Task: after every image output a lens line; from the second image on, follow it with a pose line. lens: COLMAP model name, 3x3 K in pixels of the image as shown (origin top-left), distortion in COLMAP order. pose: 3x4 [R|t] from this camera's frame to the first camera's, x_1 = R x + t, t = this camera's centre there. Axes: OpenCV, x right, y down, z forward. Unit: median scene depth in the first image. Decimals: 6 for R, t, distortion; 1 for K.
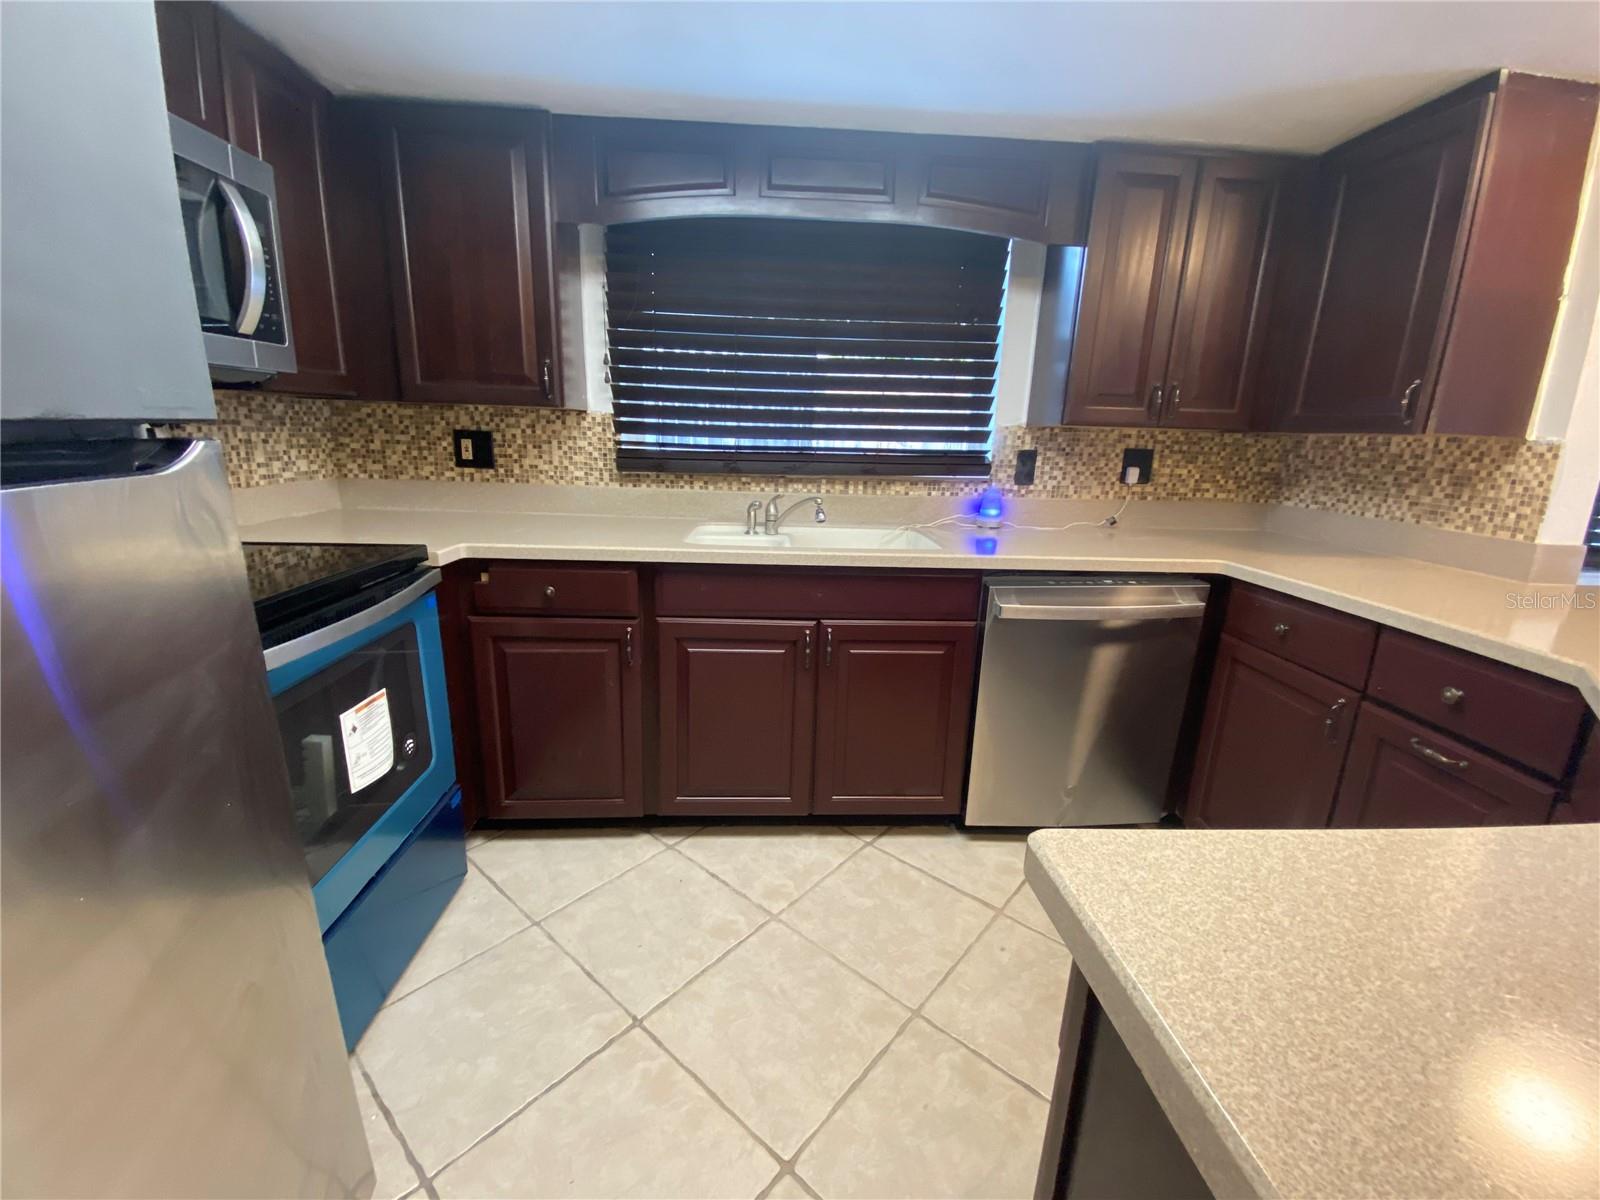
lens RADIAL K [[643.5, 0, 785.5], [0, 643.5, 593.3], [0, 0, 1]] dist [-0.020409, -0.003181]
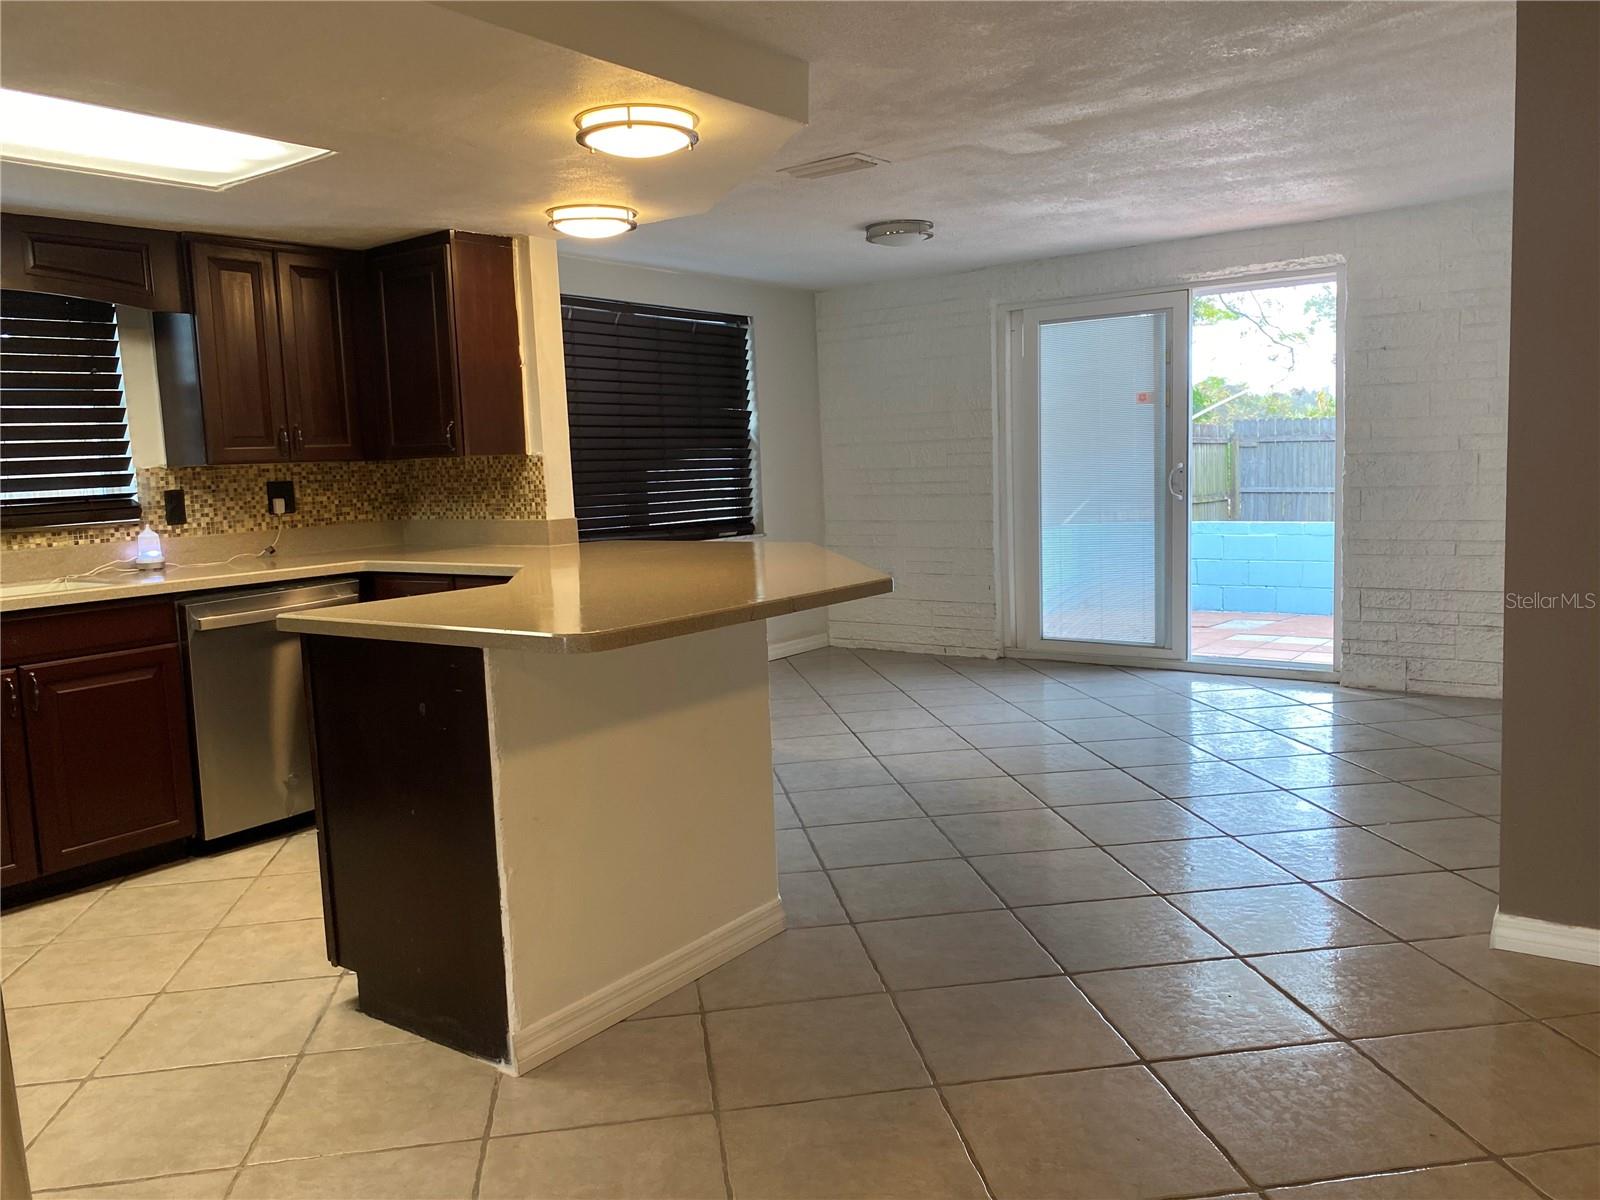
lens RADIAL K [[1230.6, 0, 793.1], [0, 1230.6, 603.6], [0, 0, 1]] dist [0.044537, -0.018733]
pose [[0.626582, -0.144327, 0.765875, -0.537518], [0.243230, 0.969833, -0.016230, 0.219817], [-0.740428, 0.196453, 0.642785, -0.950293]]
